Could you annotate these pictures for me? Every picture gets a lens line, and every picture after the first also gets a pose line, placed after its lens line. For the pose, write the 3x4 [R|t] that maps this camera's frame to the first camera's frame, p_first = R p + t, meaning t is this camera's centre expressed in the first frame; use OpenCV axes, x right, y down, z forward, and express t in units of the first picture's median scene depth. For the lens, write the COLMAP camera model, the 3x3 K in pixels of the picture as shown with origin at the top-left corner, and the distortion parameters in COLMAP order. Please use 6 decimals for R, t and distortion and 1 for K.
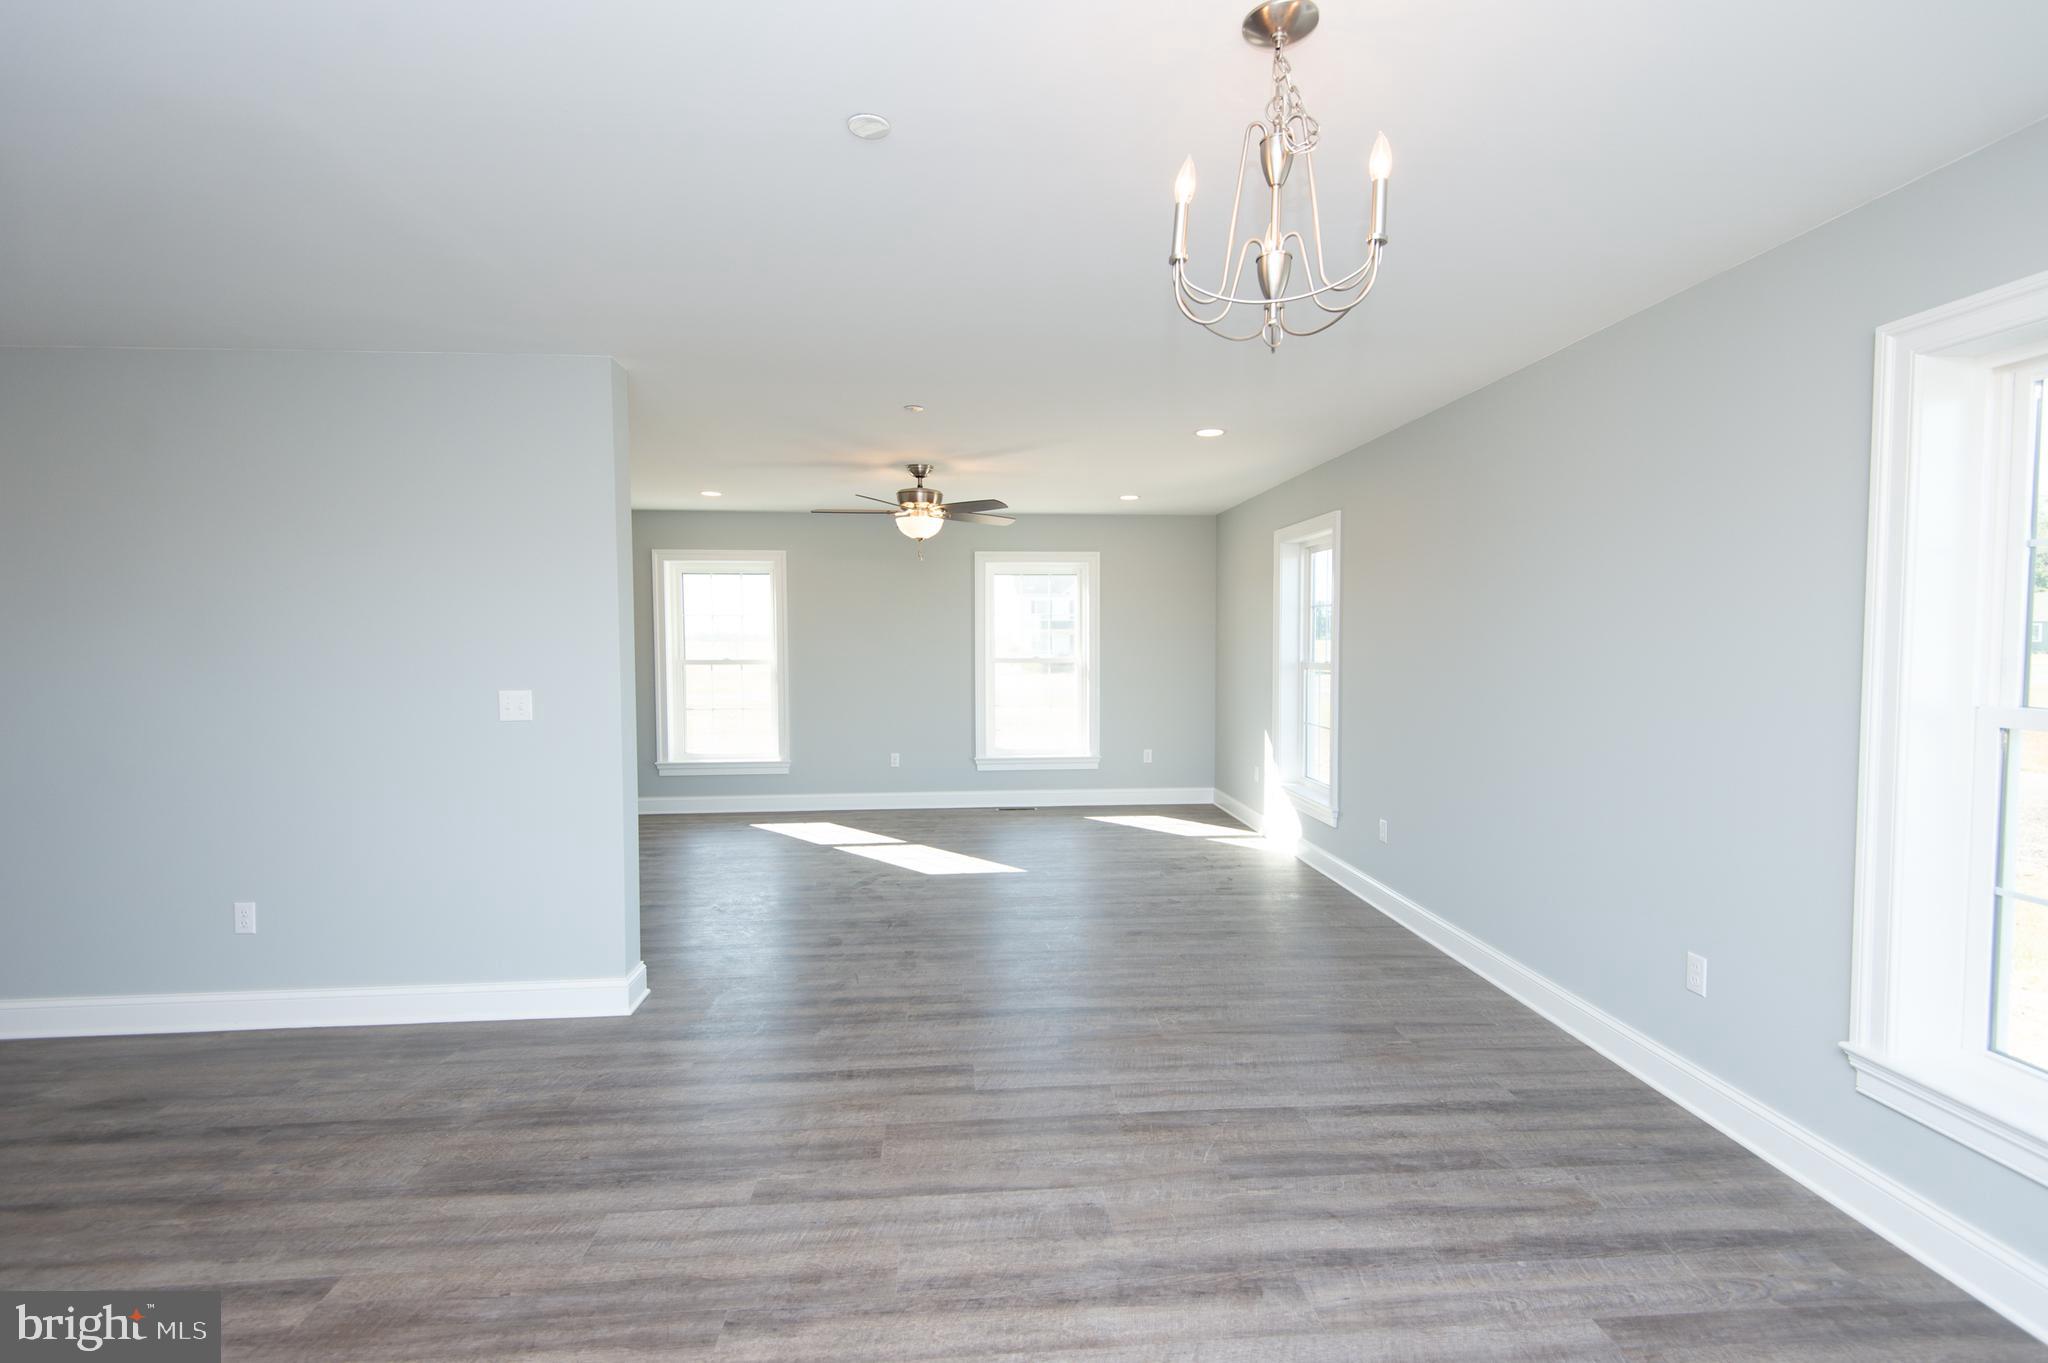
lens RADIAL K [[934.3, 0, 1027.6], [0, 934.3, 677.1], [0, 0, 1]] dist [0.035016, -0.018291]
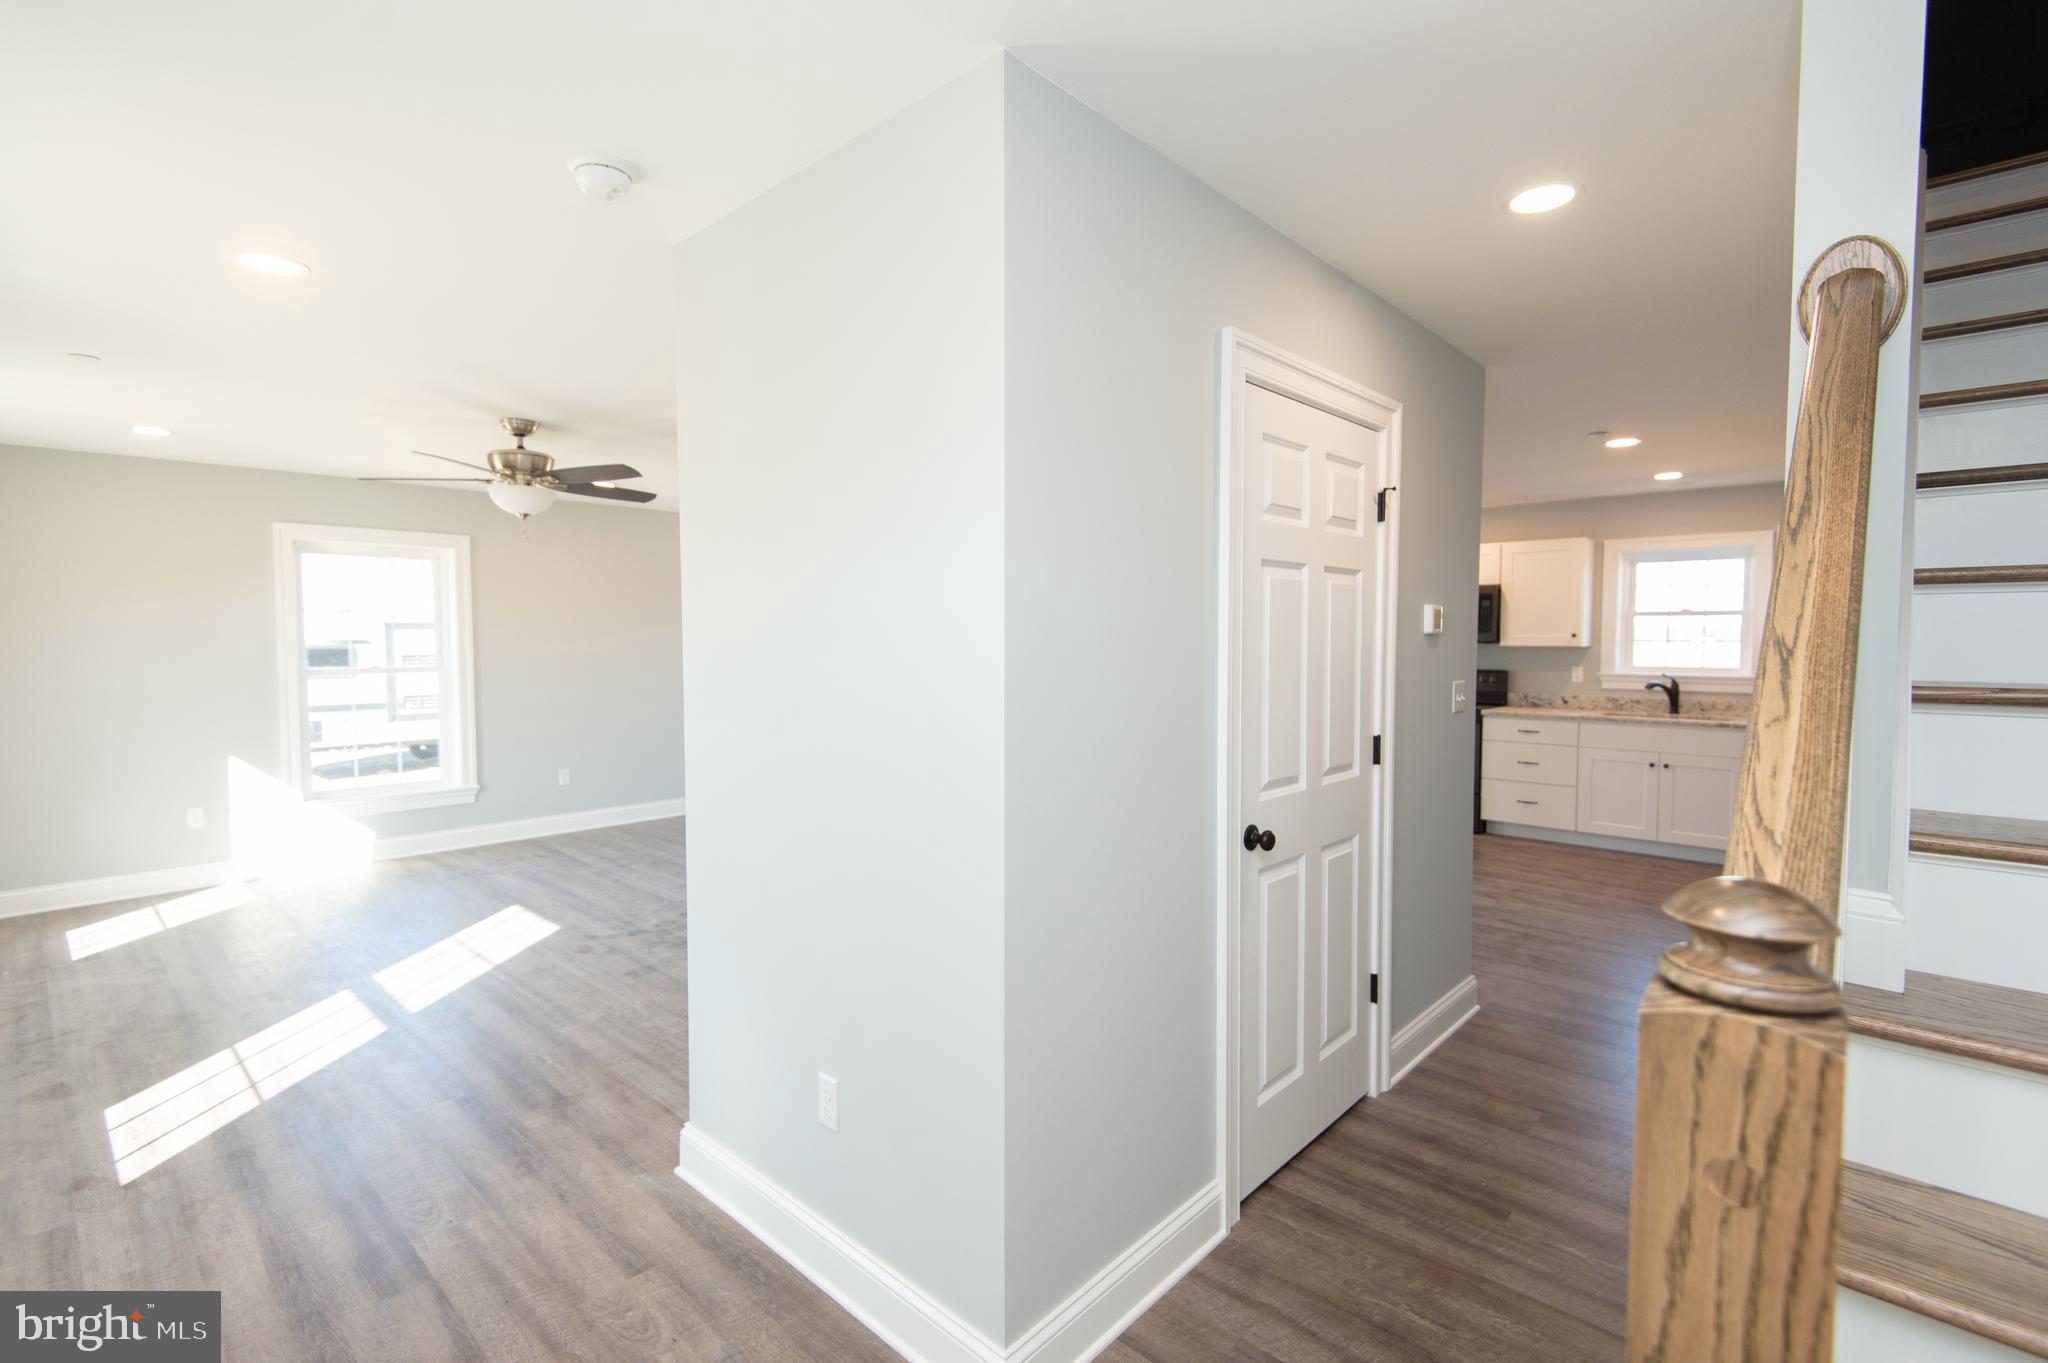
lens RADIAL K [[941.8, 0, 1031.2], [0, 941.8, 677.5], [0, 0, 1]] dist [0.034731, -0.020010]
pose [[-0.682292, -0.028089, 0.730539, -2.035728], [0.035220, 0.996838, 0.071222, -0.117710], [-0.730230, 0.074324, -0.679146, 2.550280]]
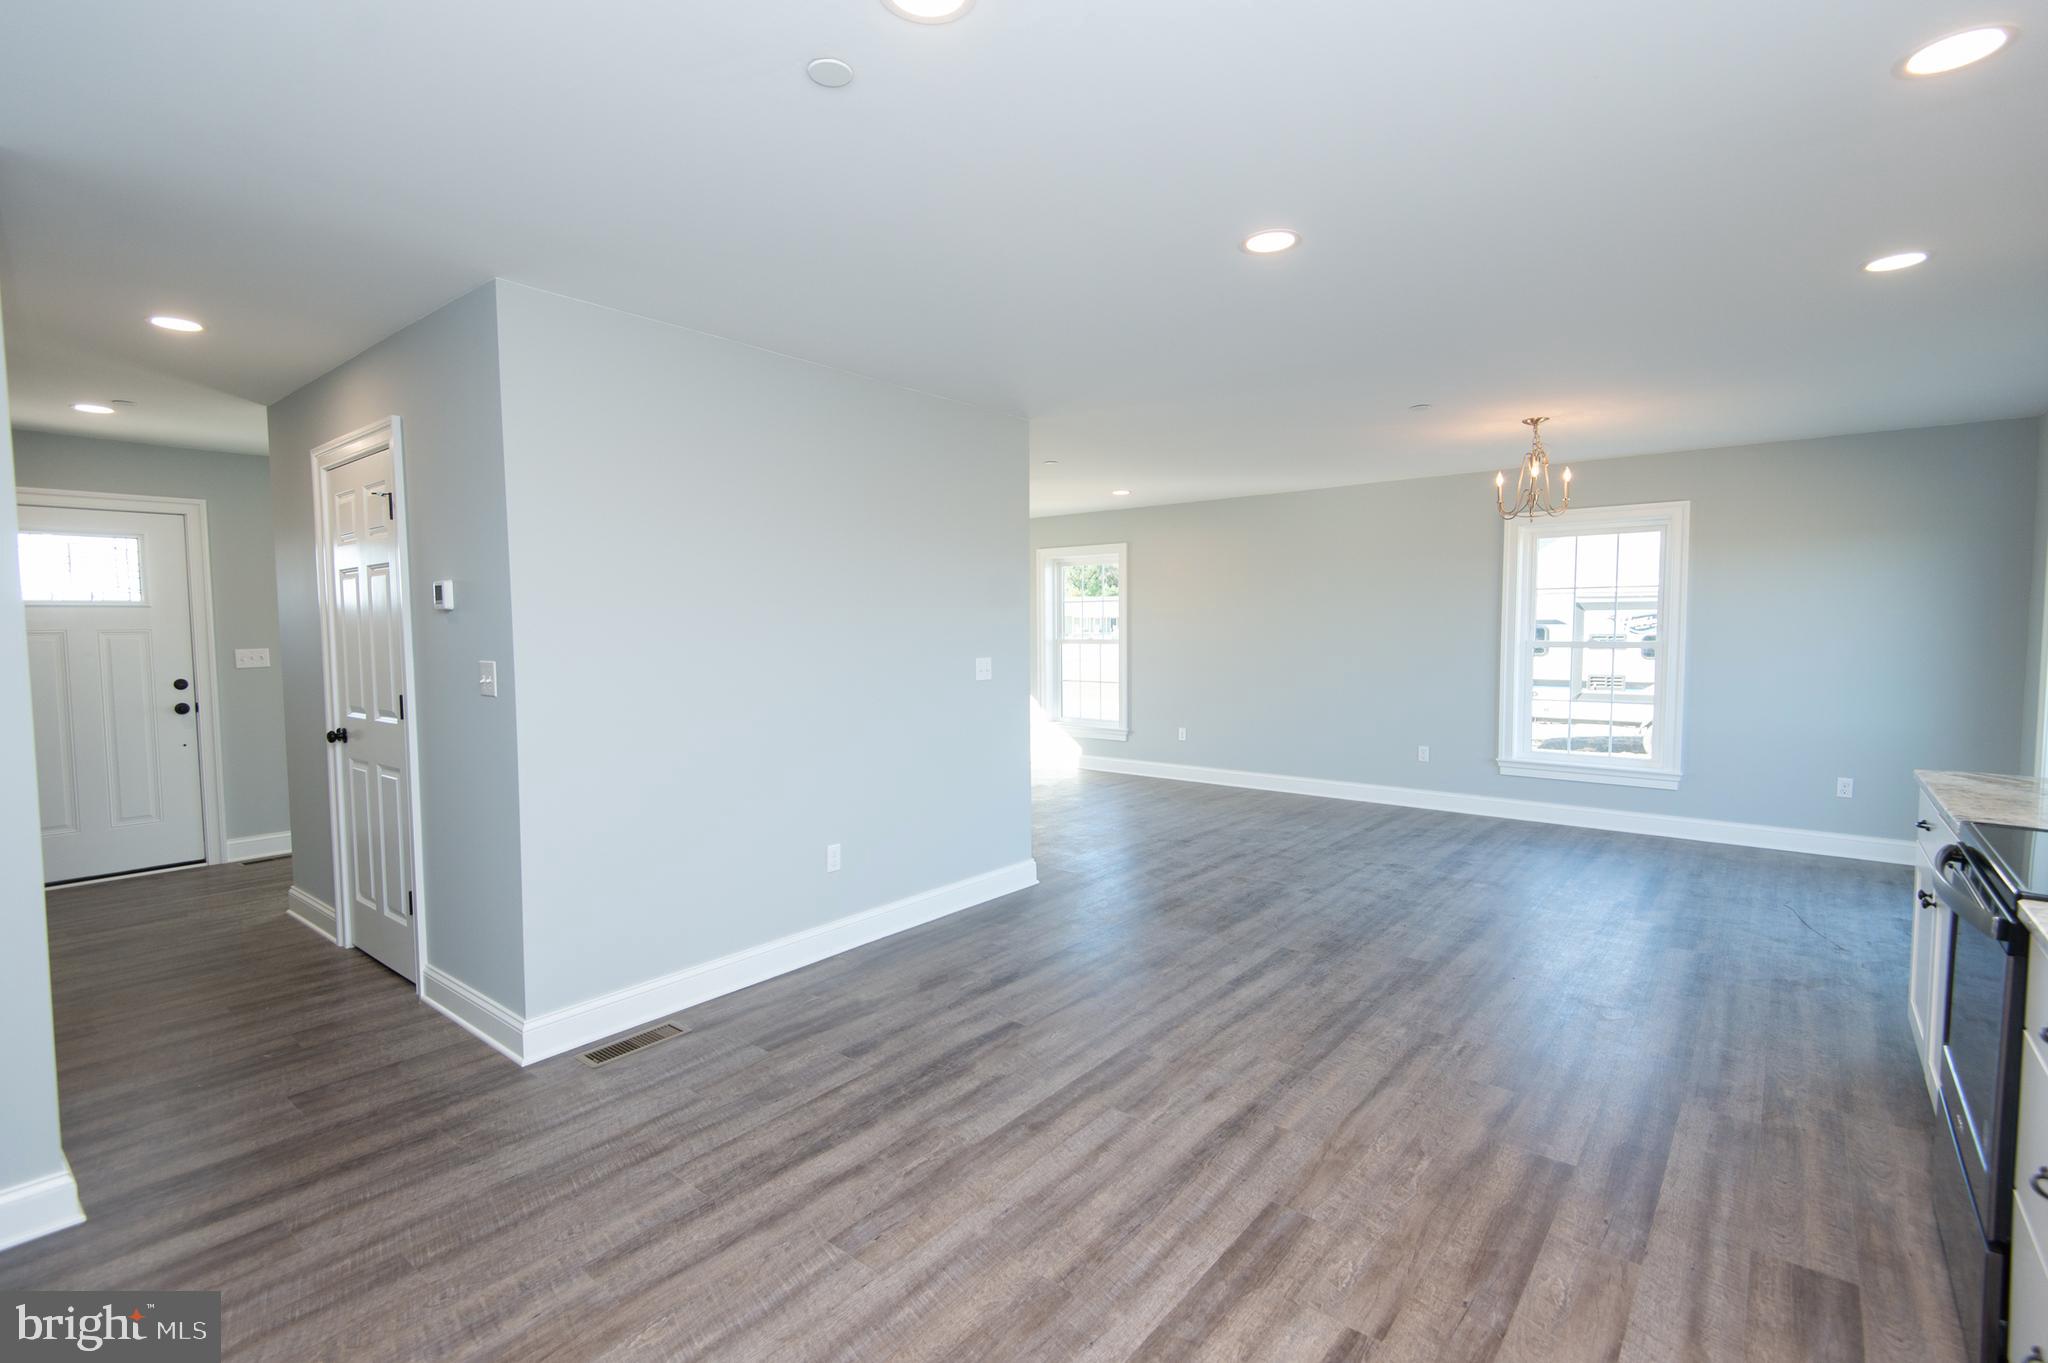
lens RADIAL K [[936.8, 0, 1010.2], [0, 936.8, 684.3], [0, 0, 1]] dist [0.028014, -0.022597]
pose [[0.696425, -0.046190, 0.716142, -1.866429], [0.035659, 0.998921, 0.029751, 0.017124], [-0.716743, 0.004818, 0.697320, 0.047823]]
